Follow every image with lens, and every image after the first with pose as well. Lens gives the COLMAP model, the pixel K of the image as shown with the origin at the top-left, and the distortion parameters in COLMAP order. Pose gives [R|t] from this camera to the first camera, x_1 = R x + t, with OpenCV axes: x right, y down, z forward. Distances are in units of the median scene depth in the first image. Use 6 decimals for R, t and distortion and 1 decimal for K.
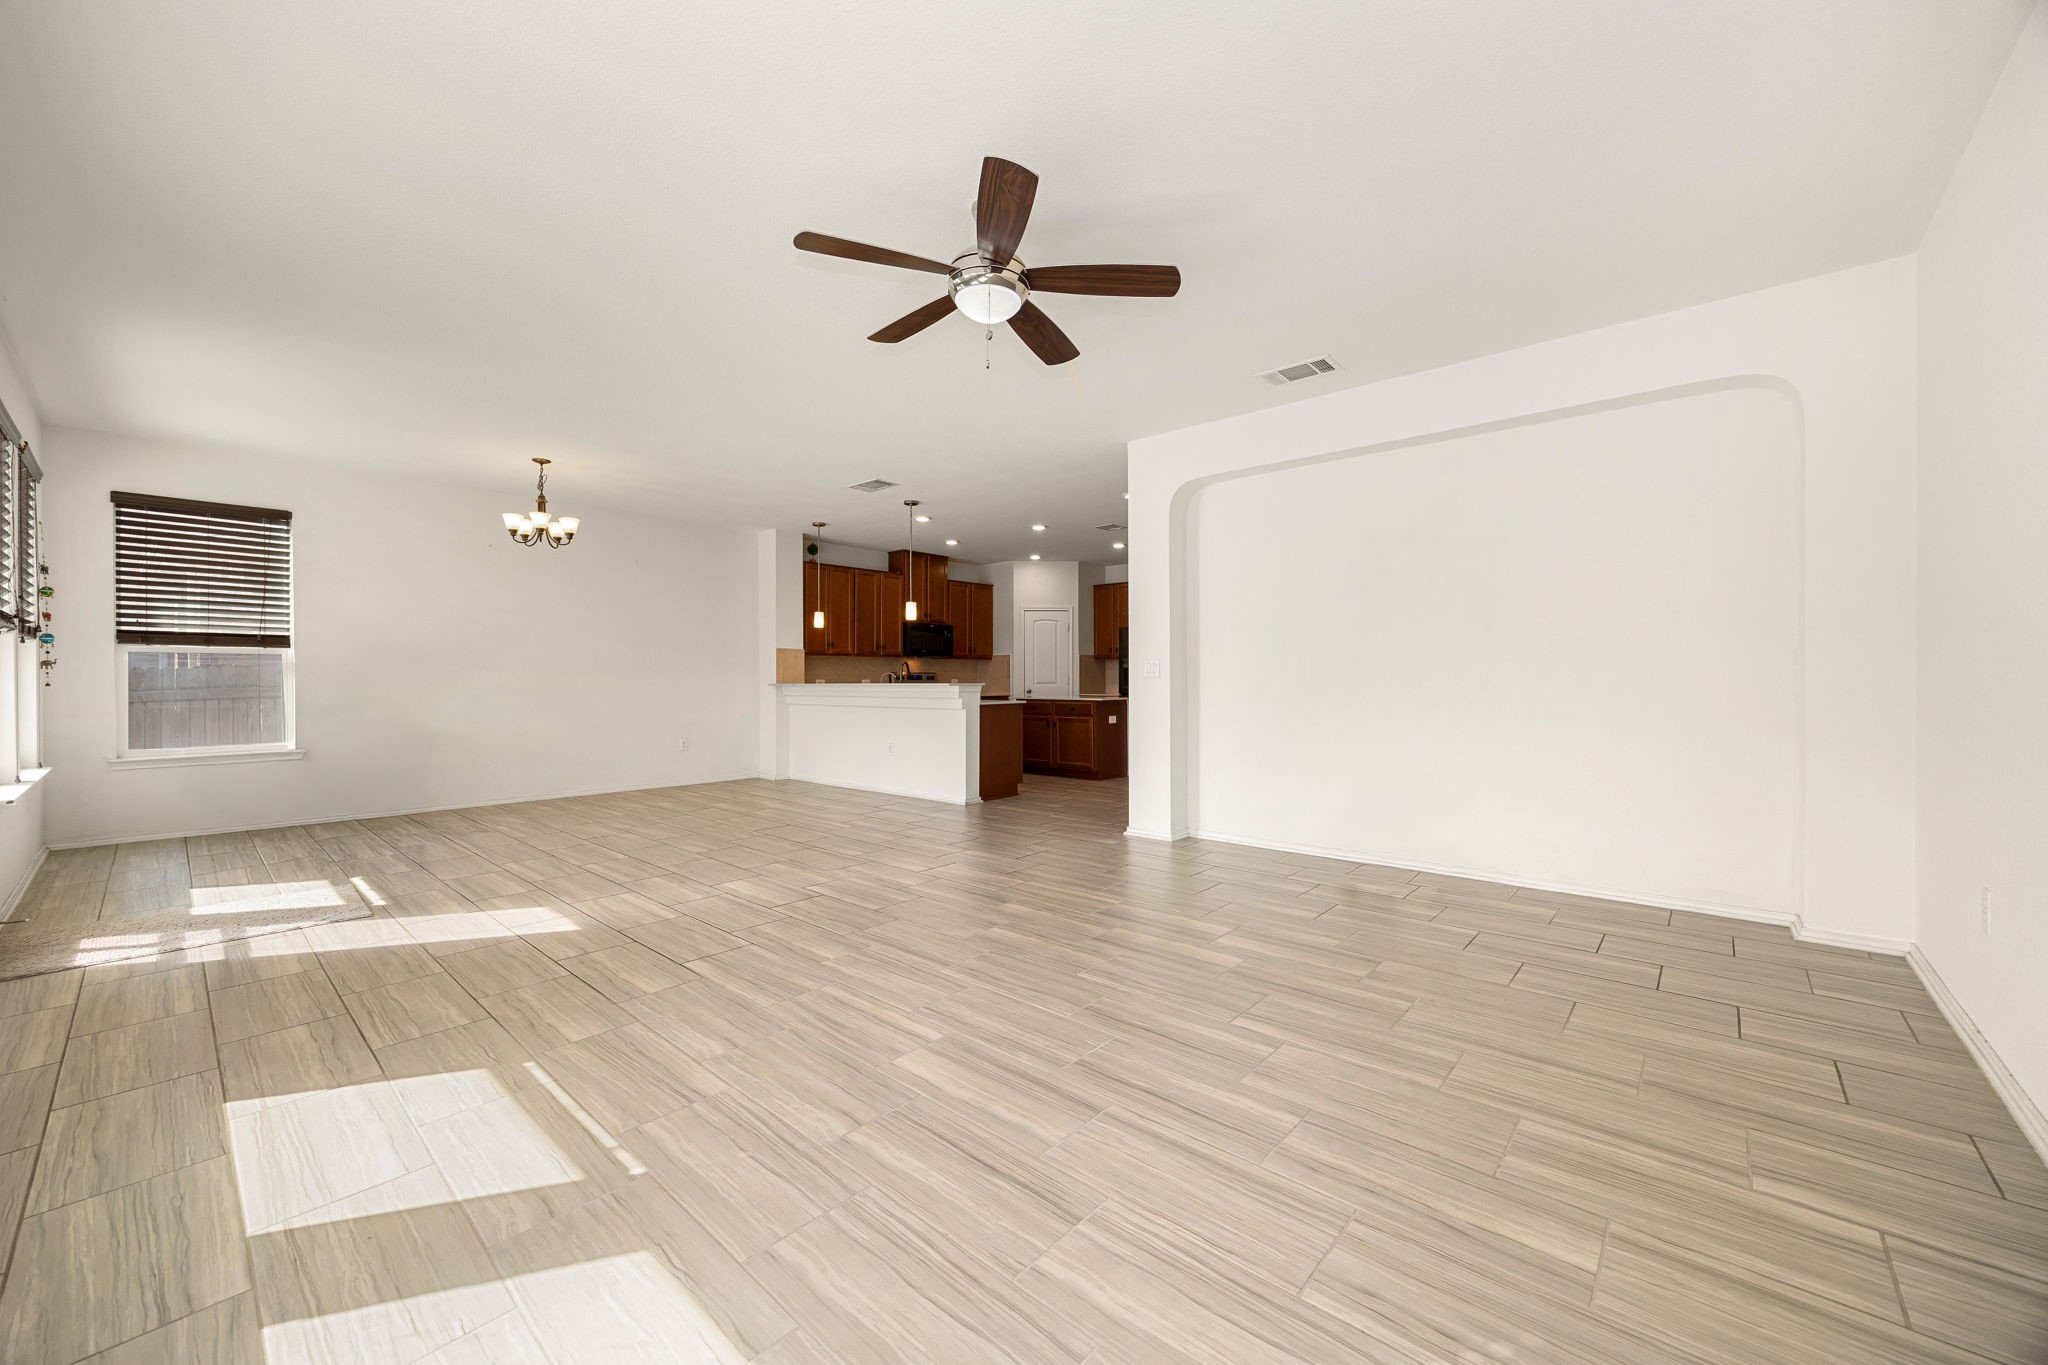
lens RADIAL K [[795.6, 0, 1029.2], [0, 795.6, 675.3], [0, 0, 1]] dist [0.001462, 0.000881]
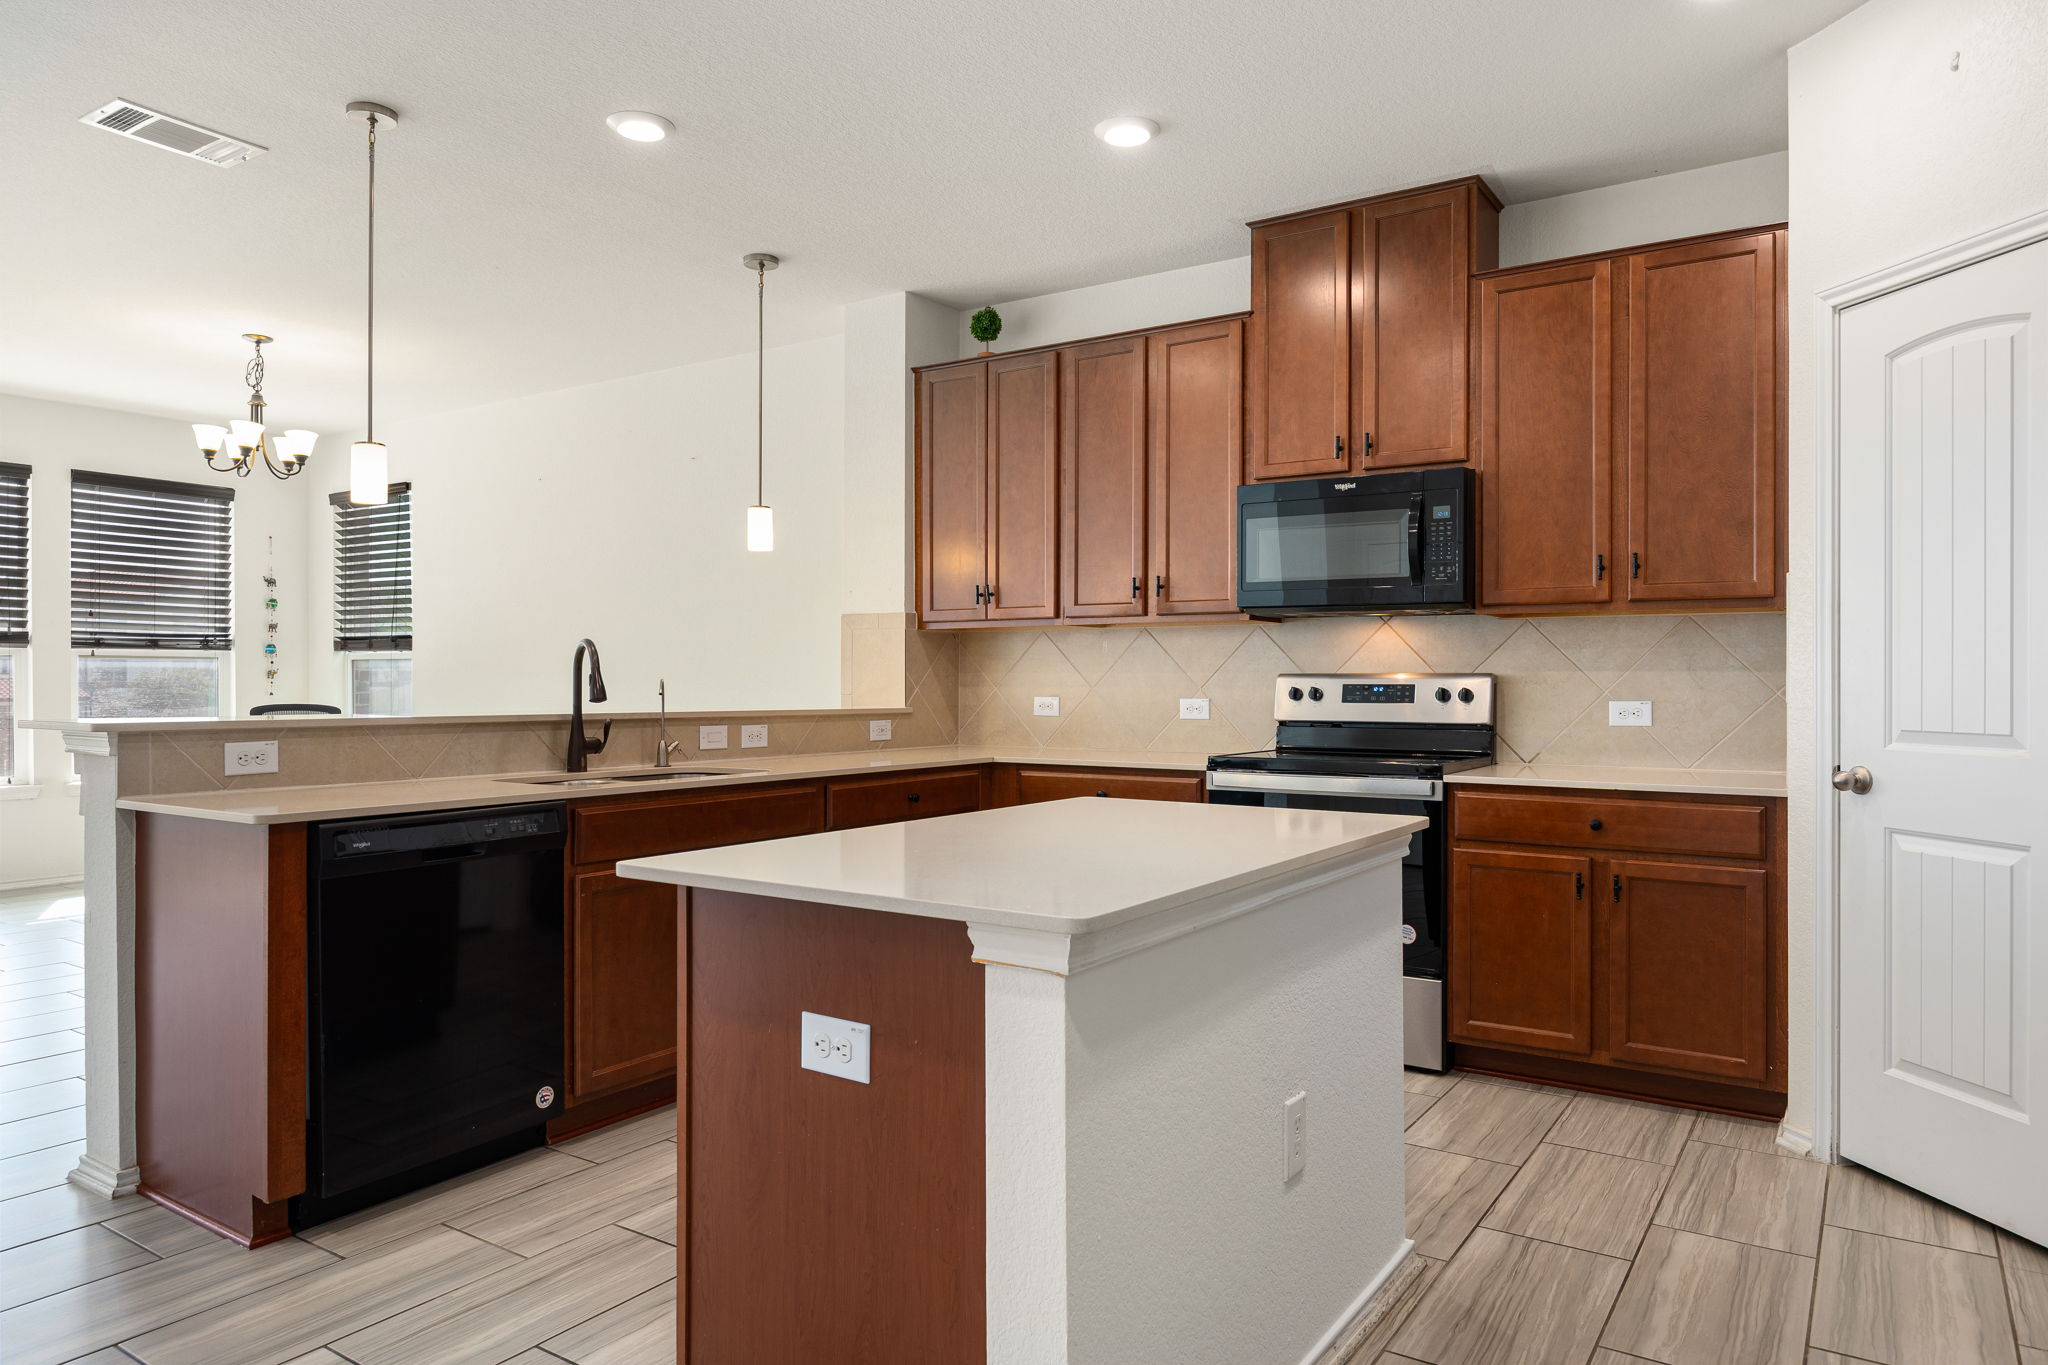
lens RADIAL K [[1289.6, 0, 1025.8], [0, 1289.6, 673.9], [0, 0, 1]] dist [-0.002224, -0.003474]
pose [[0.132717, -0.004495, -0.991144, 0.322733], [0.002264, 0.999988, -0.004232, -0.002622], [0.991151, -0.001682, 0.132726, 1.040999]]
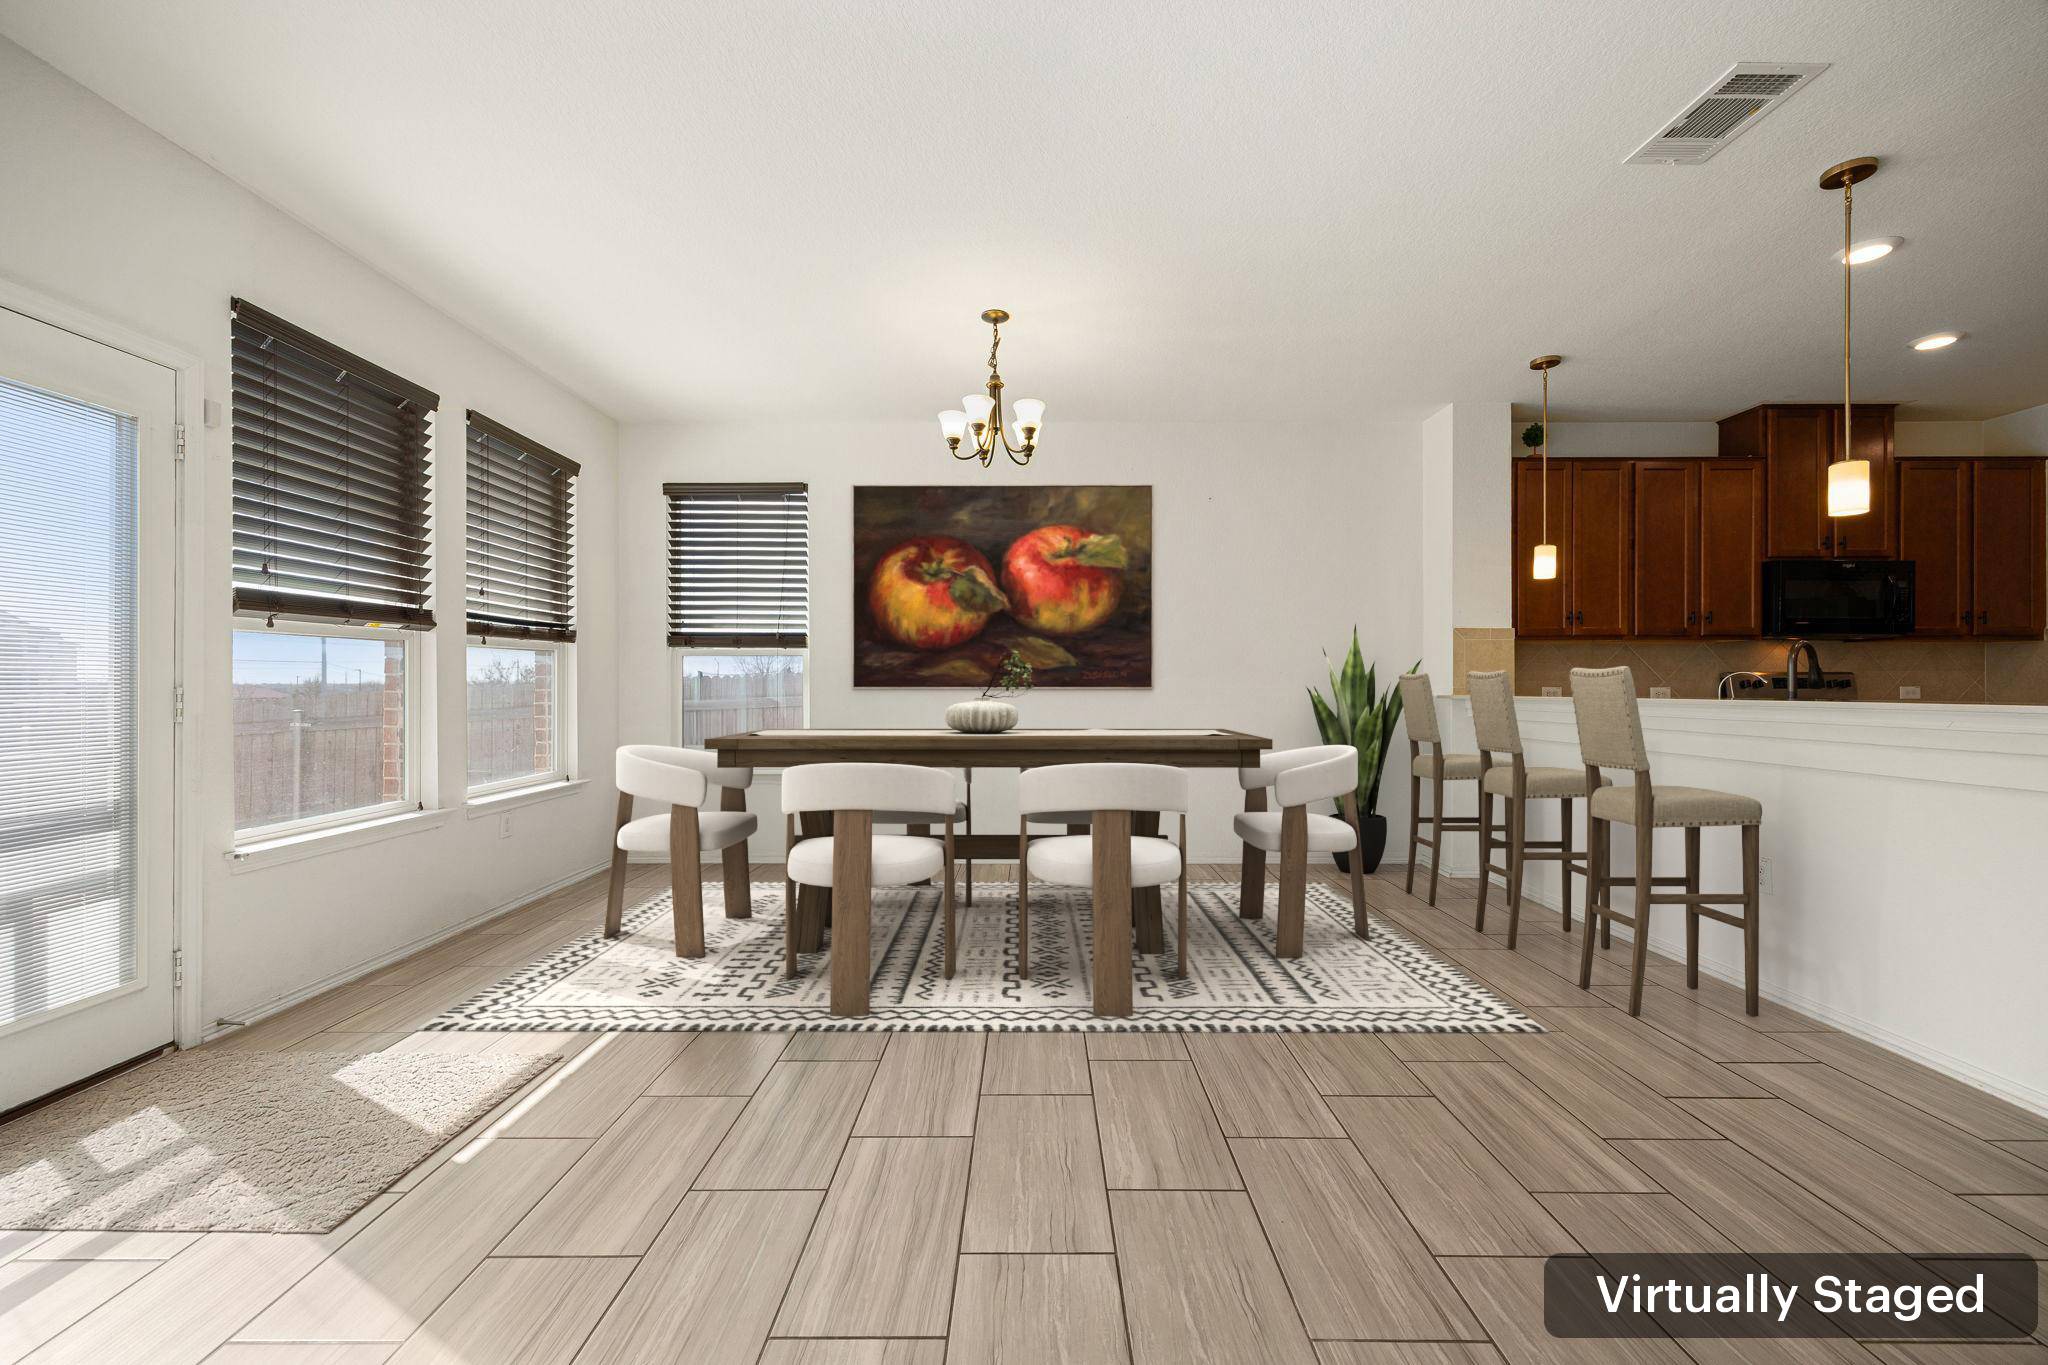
lens RADIAL K [[795.6, 0, 1024.5], [0, 795.6, 681.6], [0, 0, 1]] dist [0.001462, 0.000881]
pose [[0.657140, -0.000298, -0.753768, -0.109833], [0.002030, 0.999997, 0.001374, 0.000448], [0.753765, -0.002433, 0.657139, 0.452509]]
